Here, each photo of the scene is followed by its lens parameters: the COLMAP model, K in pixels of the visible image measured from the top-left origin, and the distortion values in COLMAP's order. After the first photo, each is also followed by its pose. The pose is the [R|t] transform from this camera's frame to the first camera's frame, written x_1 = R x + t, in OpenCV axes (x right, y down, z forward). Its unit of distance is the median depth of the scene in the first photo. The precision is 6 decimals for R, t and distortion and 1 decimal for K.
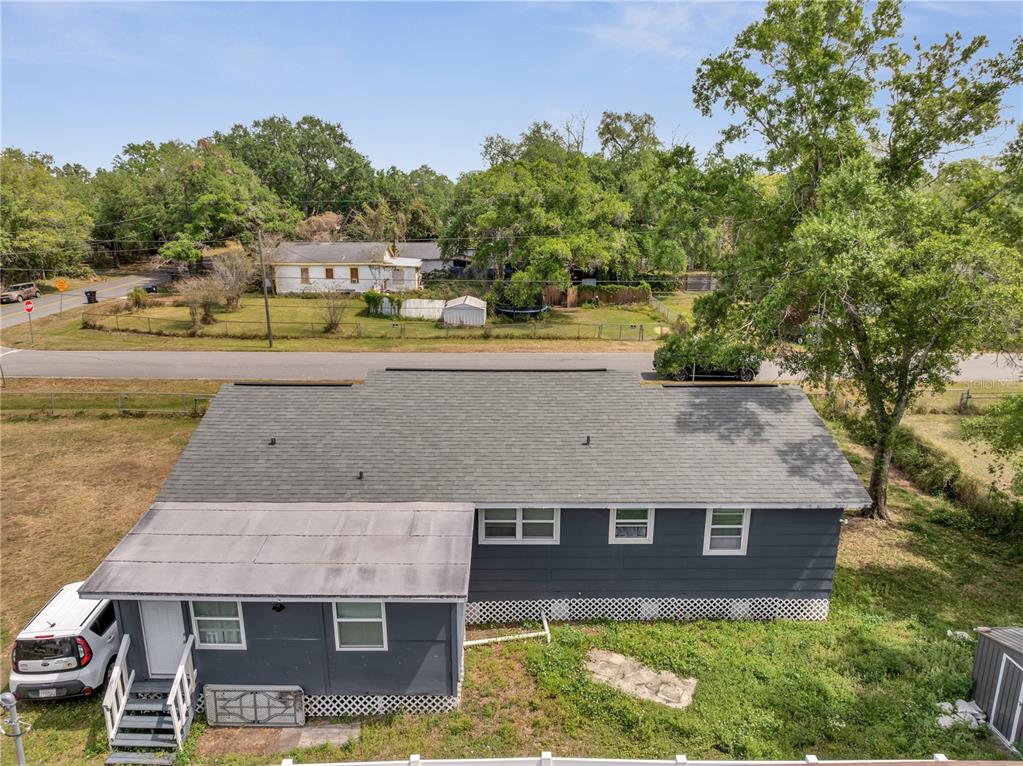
lens RADIAL K [[727.0, 0, 511.5], [0, 727.0, 383.0], [0, 0, 1]] dist [-0.042345, 0.003307]
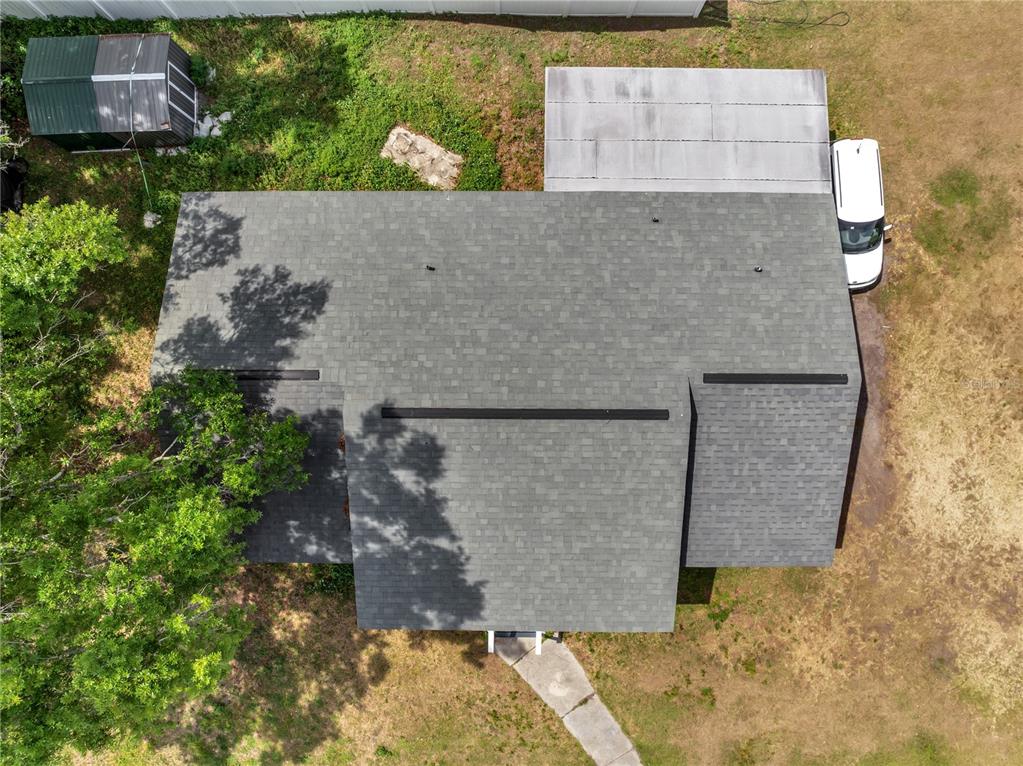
lens RADIAL K [[727.0, 0, 511.5], [0, 727.0, 383.0], [0, 0, 1]] dist [-0.042345, 0.003307]
pose [[-0.999710, -0.020695, 0.012328, -0.018987], [0.016834, -0.234120, 0.972062, -0.893925], [-0.017231, 0.971987, 0.234401, 0.938258]]
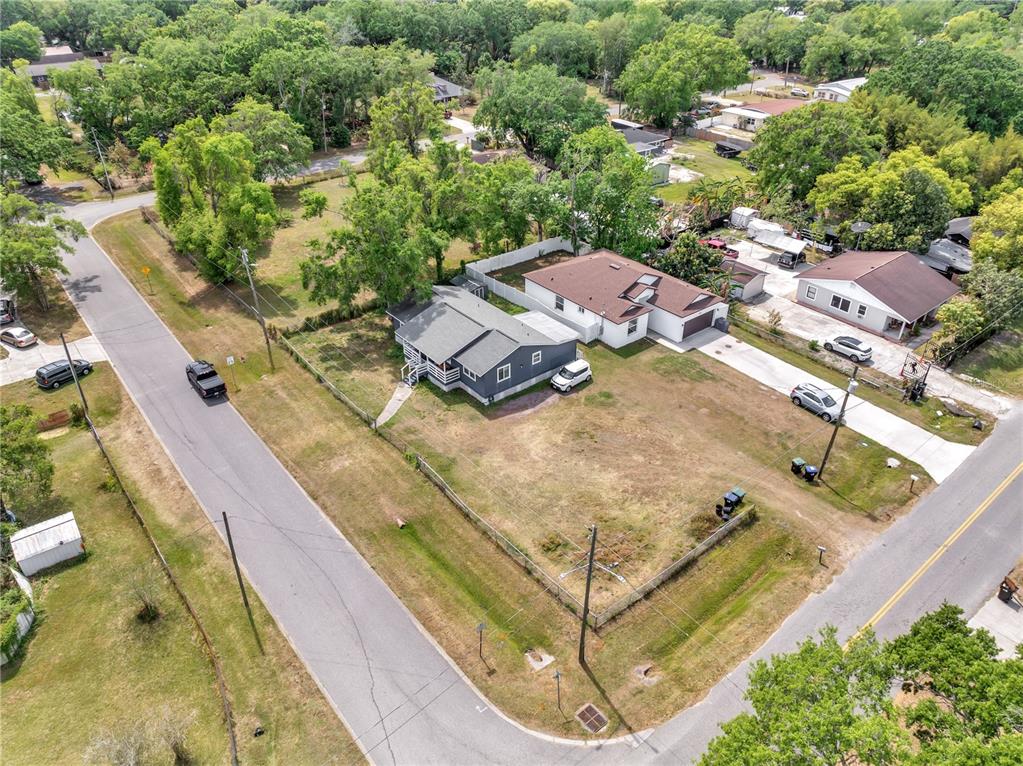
lens RADIAL K [[727.0, 0, 511.5], [0, 727.0, 383.0], [0, 0, 1]] dist [-0.042345, 0.003307]
pose [[-0.612464, -0.420587, 0.669323, -2.940245], [0.184803, 0.747068, 0.638543, -2.198533], [-0.768593, 0.514778, -0.379827, 2.657798]]
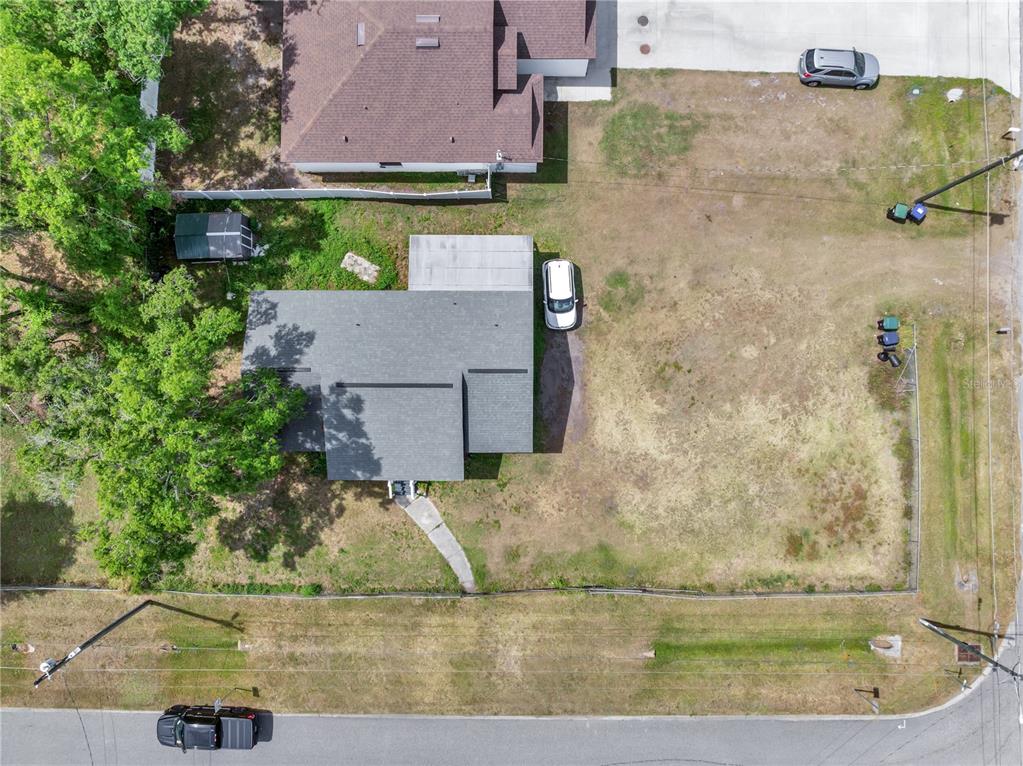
lens RADIAL K [[727.0, 0, 511.5], [0, 727.0, 383.0], [0, 0, 1]] dist [-0.042345, 0.003307]
pose [[-0.999778, -0.019460, 0.008101, -0.404989], [0.012438, -0.234341, 0.972075, -2.193403], [-0.017018, 0.971960, 0.234531, 0.648966]]
